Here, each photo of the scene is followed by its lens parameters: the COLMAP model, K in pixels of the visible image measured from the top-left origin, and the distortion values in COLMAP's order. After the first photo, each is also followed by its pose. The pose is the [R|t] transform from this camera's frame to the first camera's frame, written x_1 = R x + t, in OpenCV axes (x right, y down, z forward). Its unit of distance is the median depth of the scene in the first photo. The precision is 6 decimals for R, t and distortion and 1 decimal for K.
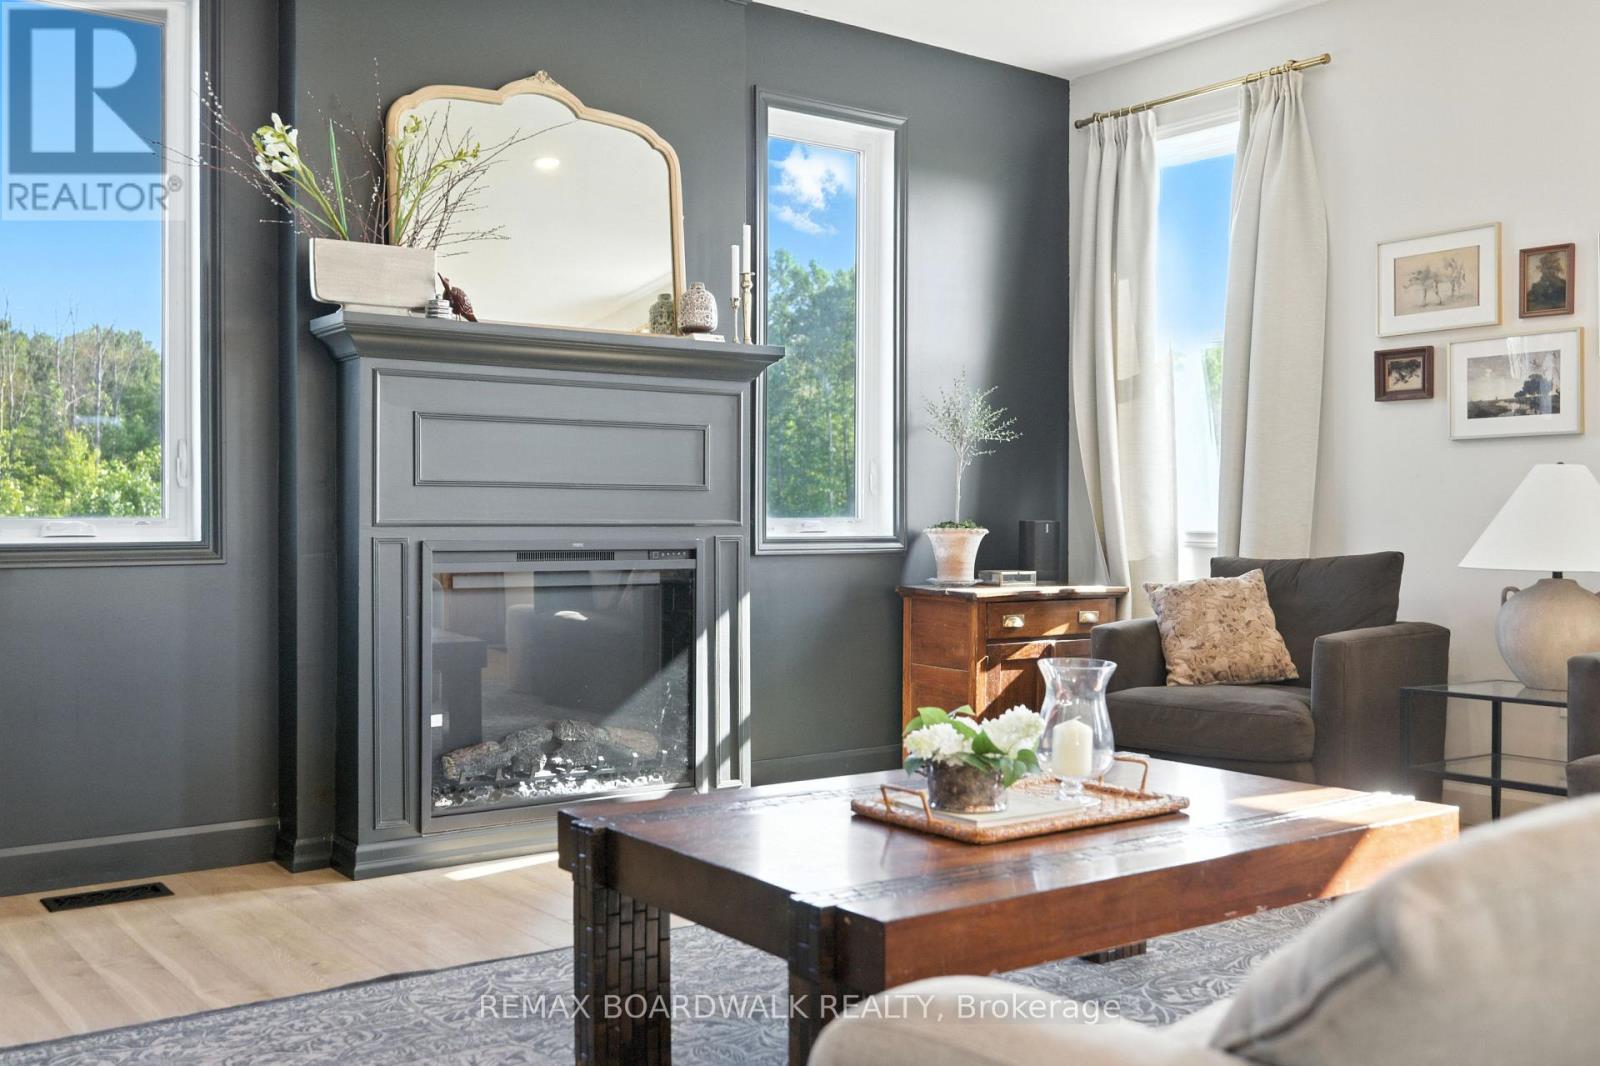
lens RADIAL K [[1532.1, 0, 801.3], [0, 1532.1, 535.1], [0, 0, 1]] dist [-0.024122, 0.000000]
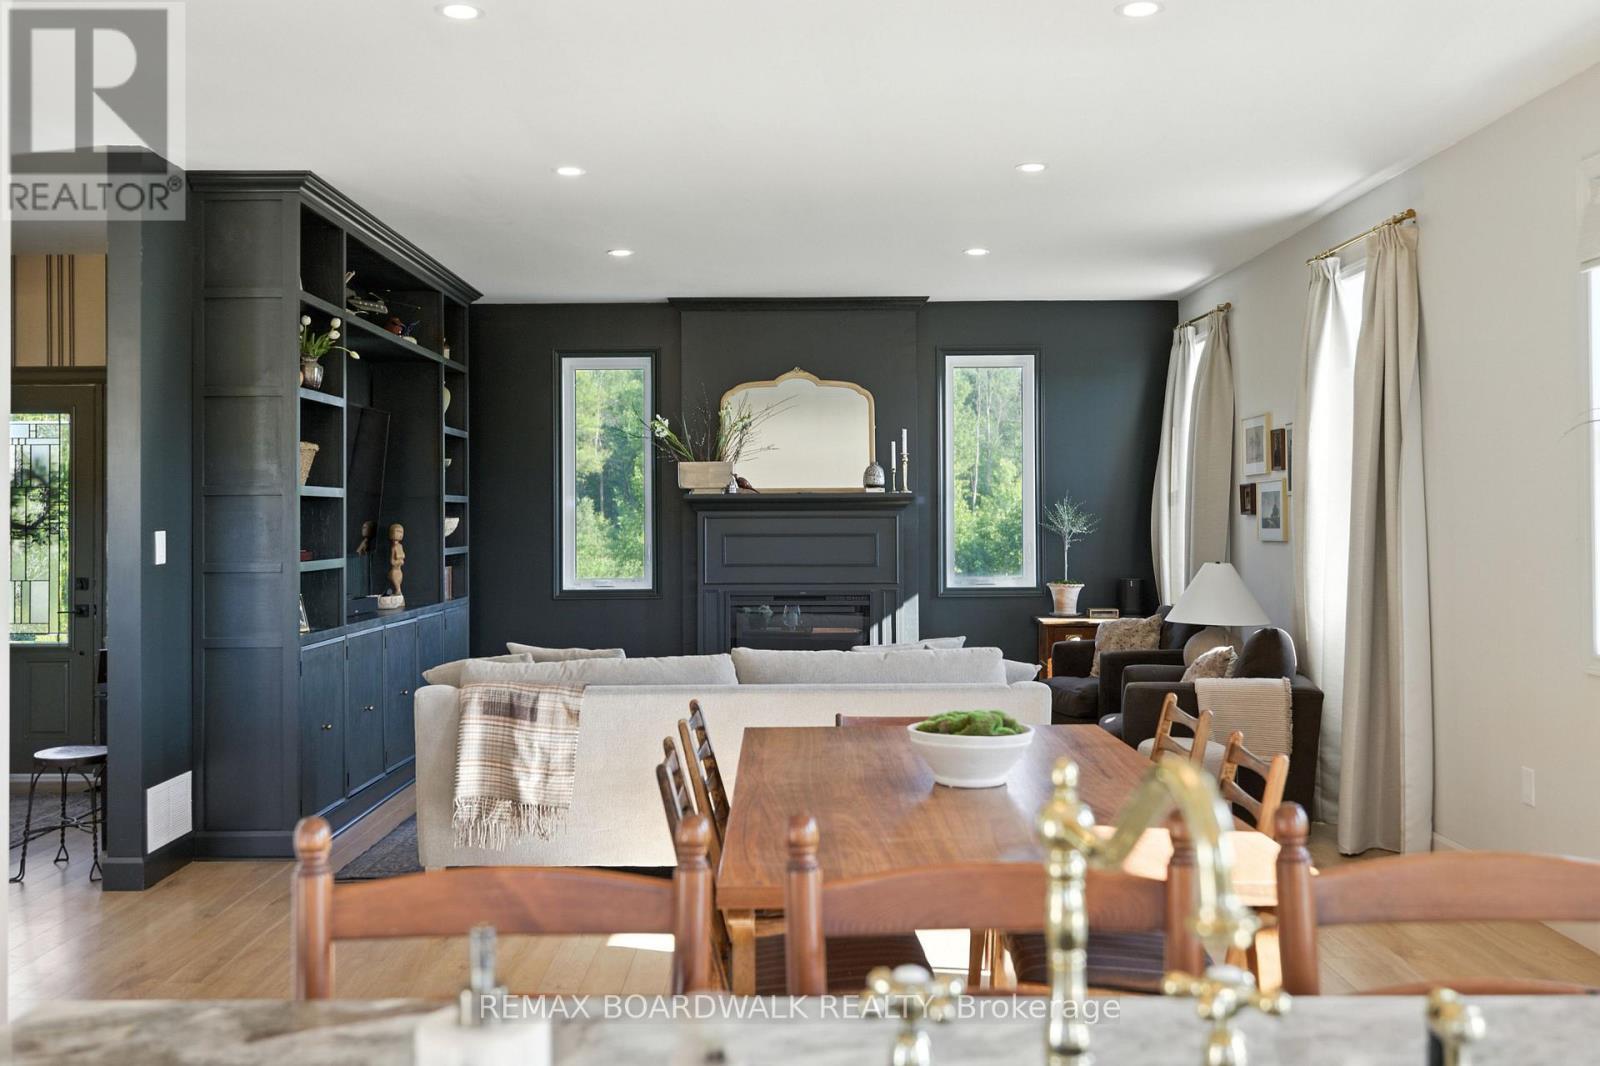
lens RADIAL K [[1532.1, 0, 799.6], [0, 1532.1, 528.6], [0, 0, 1]] dist [-0.024122, 0.000000]
pose [[0.796522, -0.000734, -0.604610, 1.070970], [-0.000926, 0.999997, -0.002434, -0.073162], [0.604609, 0.002499, 0.796518, -0.657919]]
